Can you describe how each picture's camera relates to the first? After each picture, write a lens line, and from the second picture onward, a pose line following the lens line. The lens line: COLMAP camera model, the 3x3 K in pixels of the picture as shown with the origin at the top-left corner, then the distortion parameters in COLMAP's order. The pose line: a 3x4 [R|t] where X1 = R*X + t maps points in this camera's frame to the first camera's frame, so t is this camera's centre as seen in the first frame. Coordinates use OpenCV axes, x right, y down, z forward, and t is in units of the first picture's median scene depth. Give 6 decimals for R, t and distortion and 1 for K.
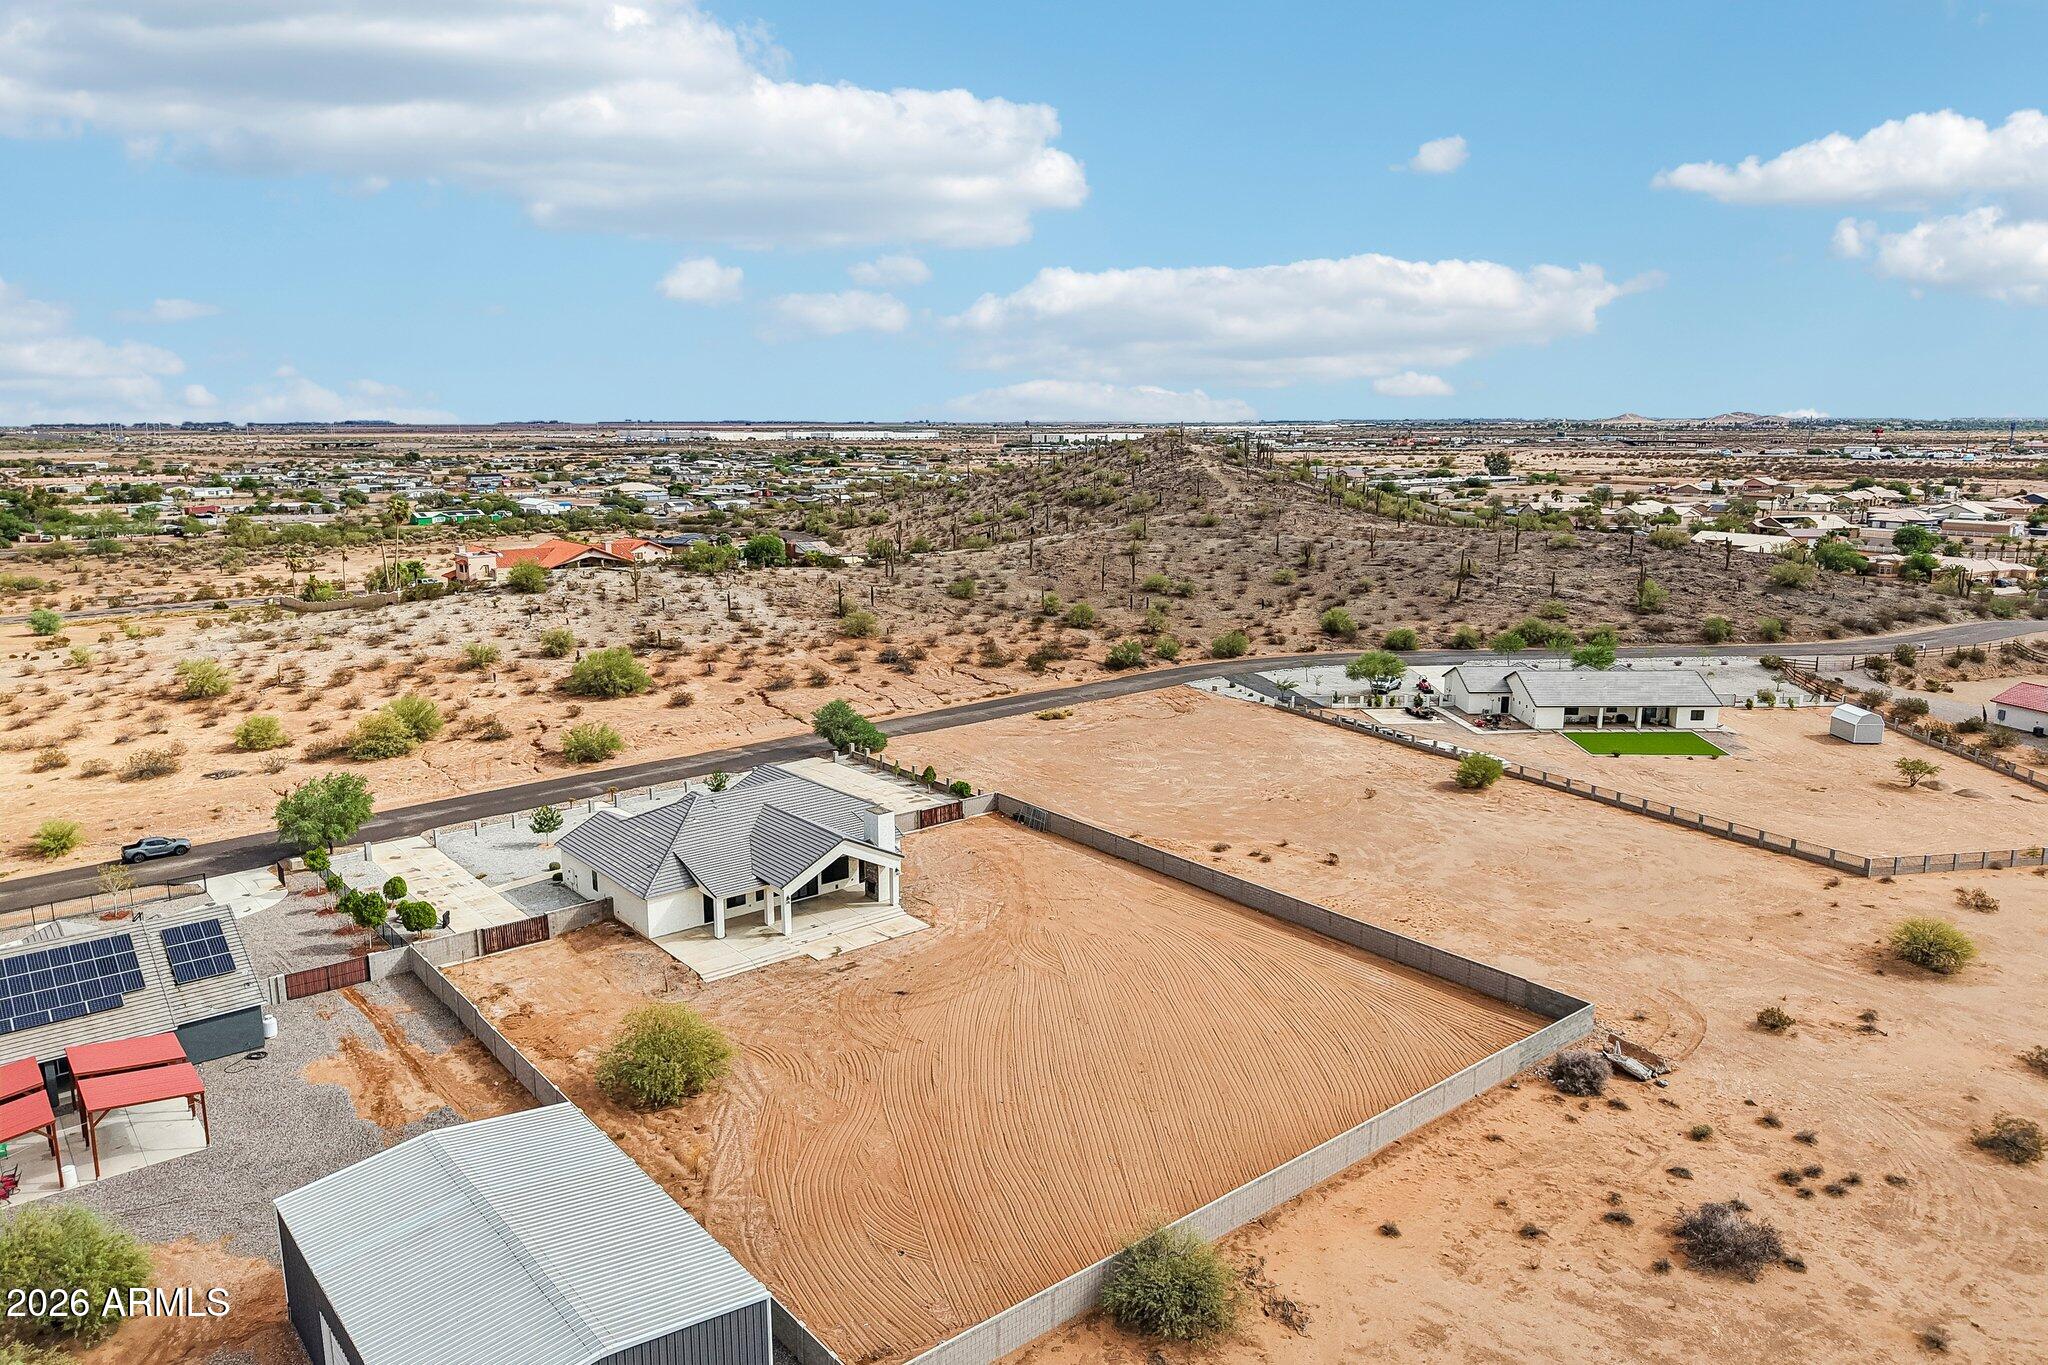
lens RADIAL K [[1371.4, 0, 1028.3], [0, 1371.4, 647.9], [0, 0, 1]] dist [0.049195, -0.062090]
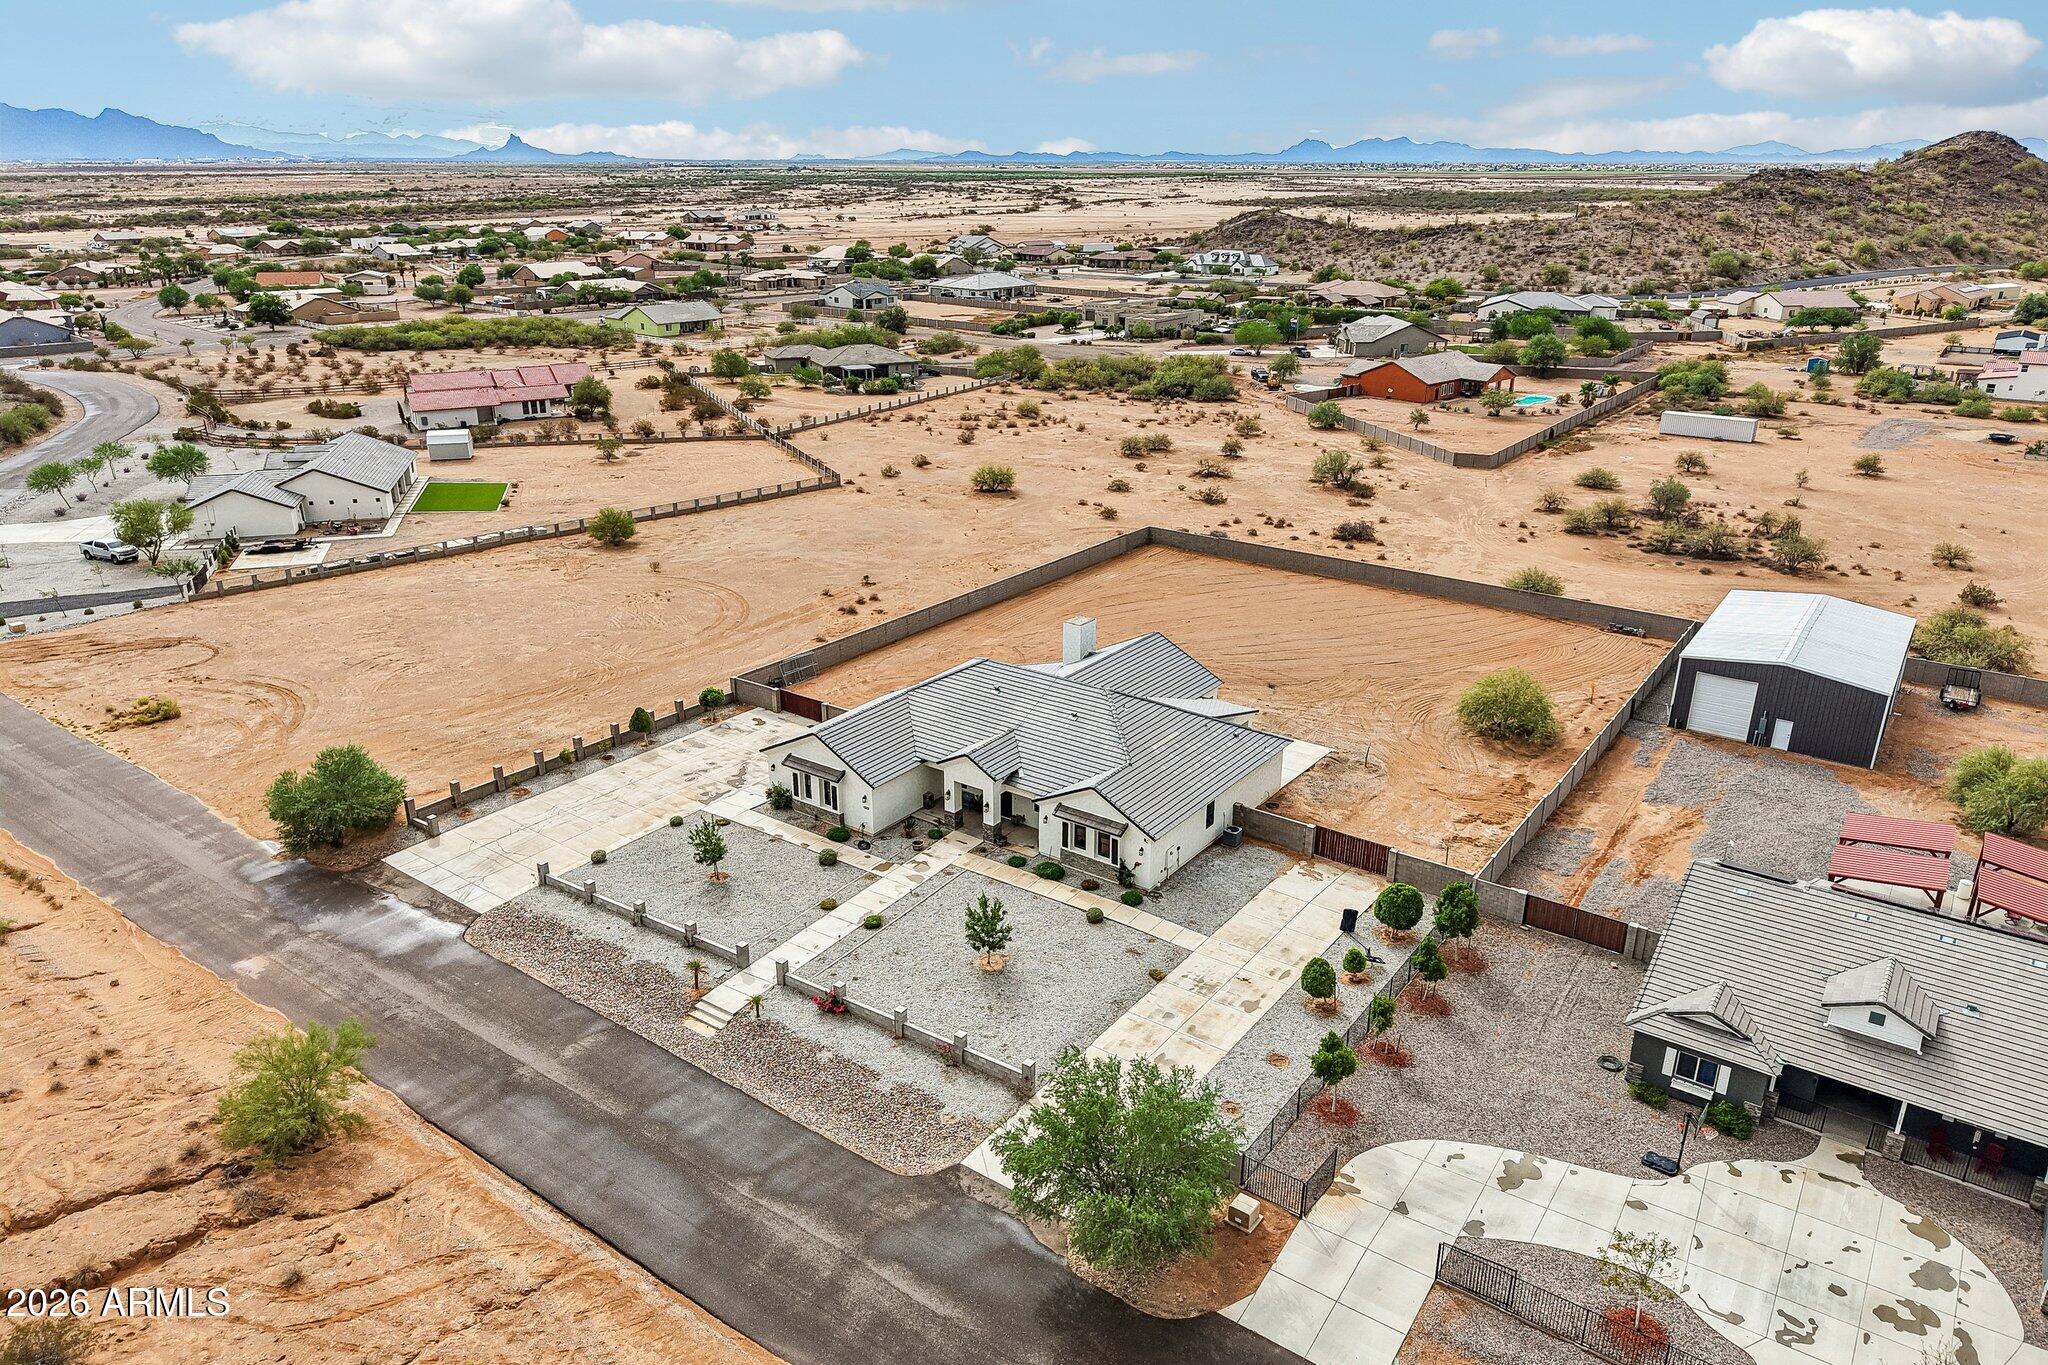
lens RADIAL K [[1361.3, 0, 1024.0], [0, 1361.3, 682.5], [0, 0, 1]] dist [0.061376, -0.067271]
pose [[-0.241790, -0.346537, 0.906339, -0.790910], [0.160539, 0.906894, 0.389578, -0.171078], [-0.956956, 0.239698, -0.163645, 1.014476]]
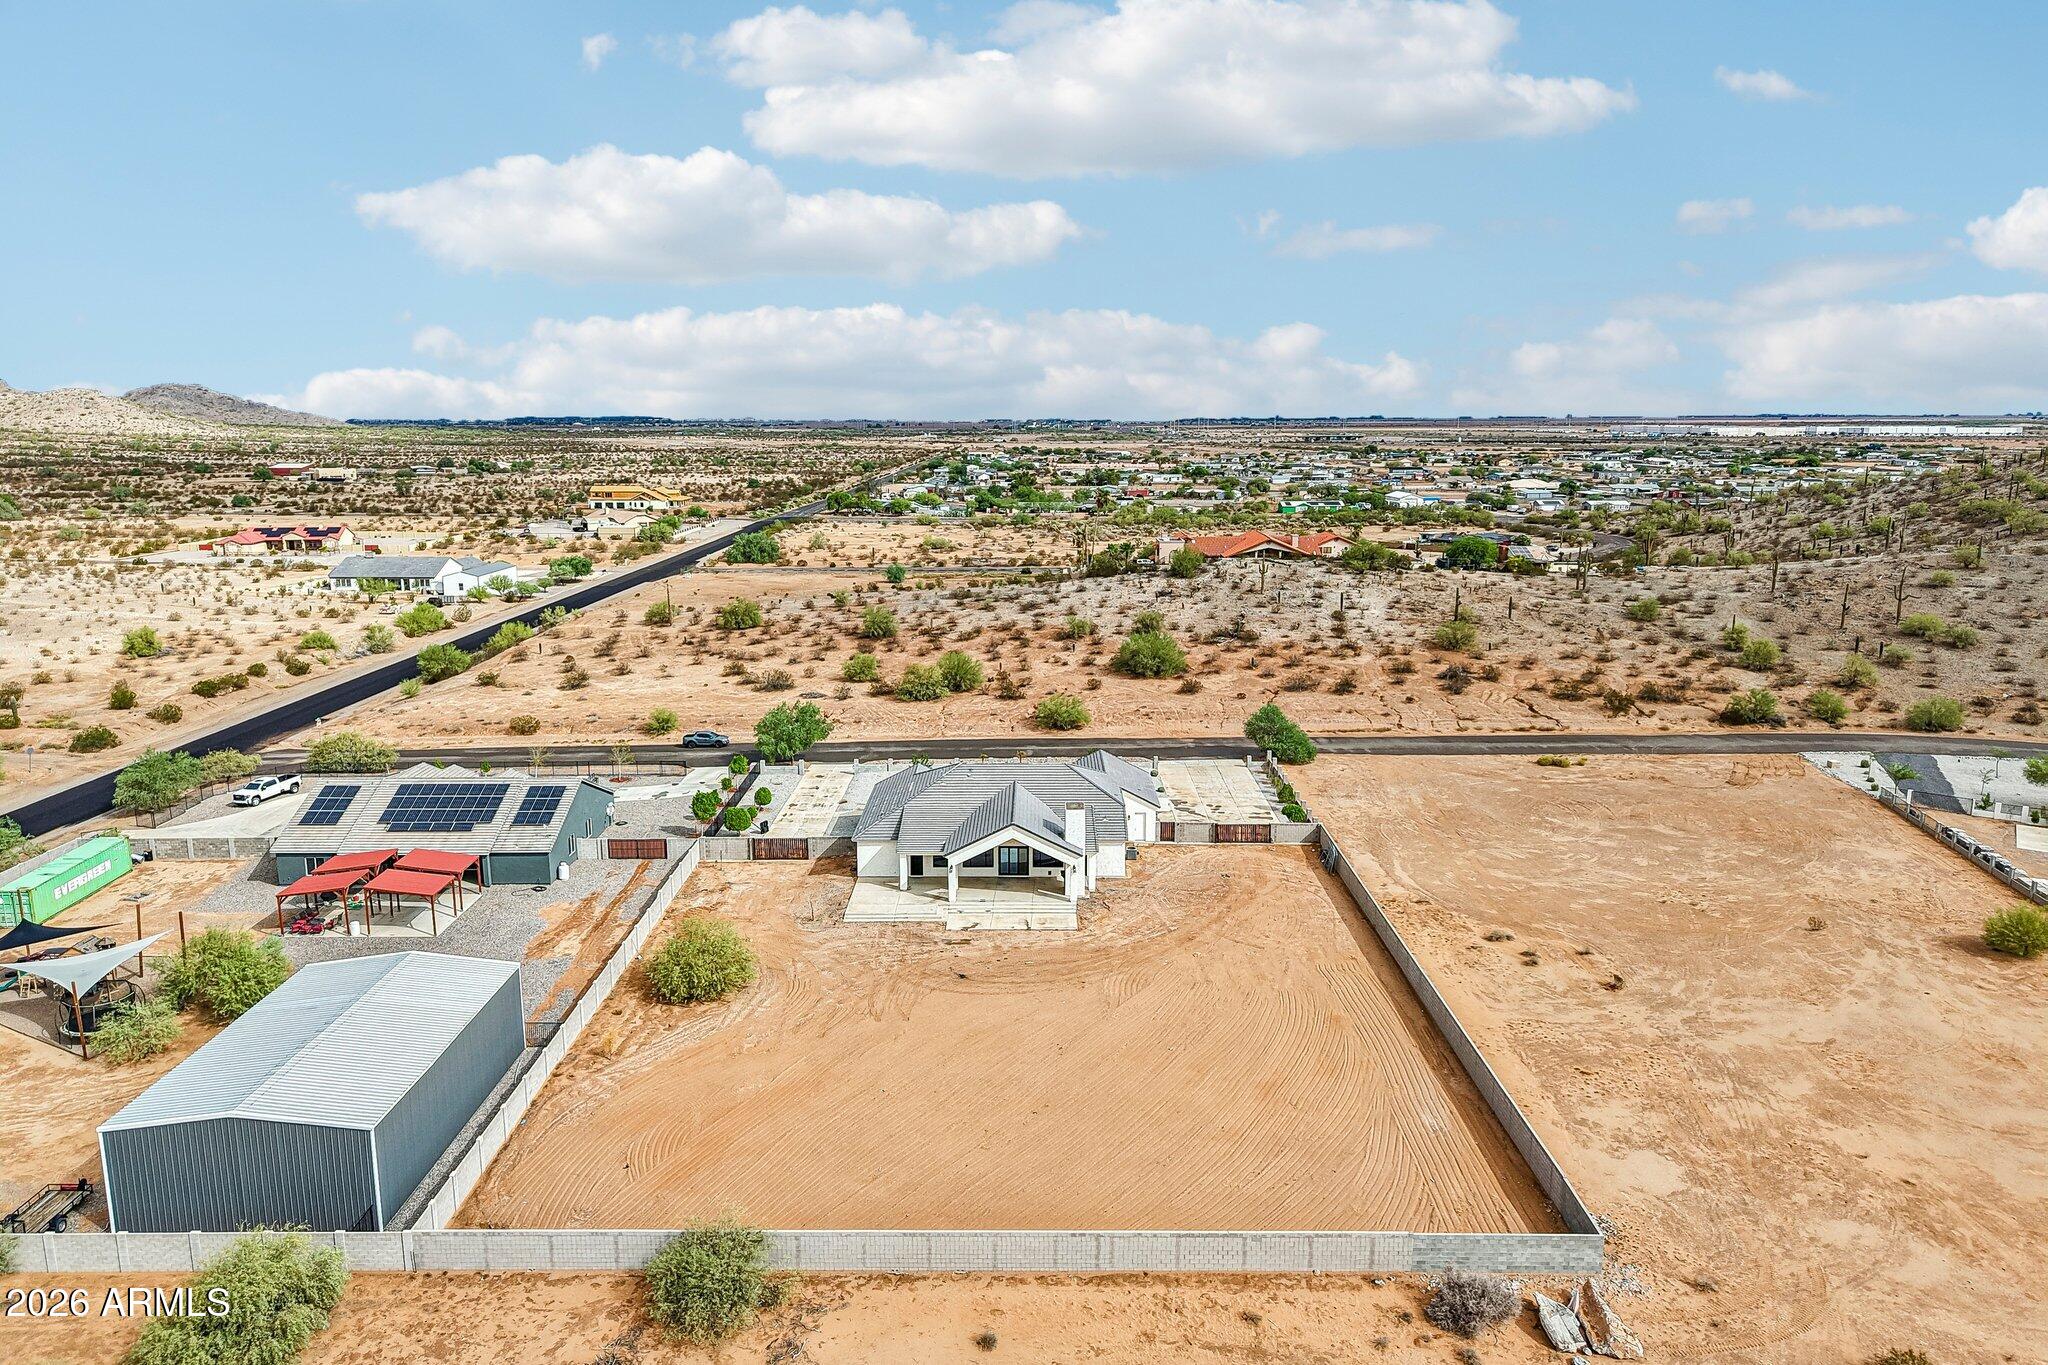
lens RADIAL K [[1366.6, 0, 1024.0], [0, 1366.6, 682.5], [0, 0, 1]] dist [0.027287, -0.021969]
pose [[0.763065, 0.125120, -0.634095, 0.411499], [-0.106476, 0.992014, 0.067612, -0.029955], [0.637490, 0.015924, 0.770294, 0.175616]]
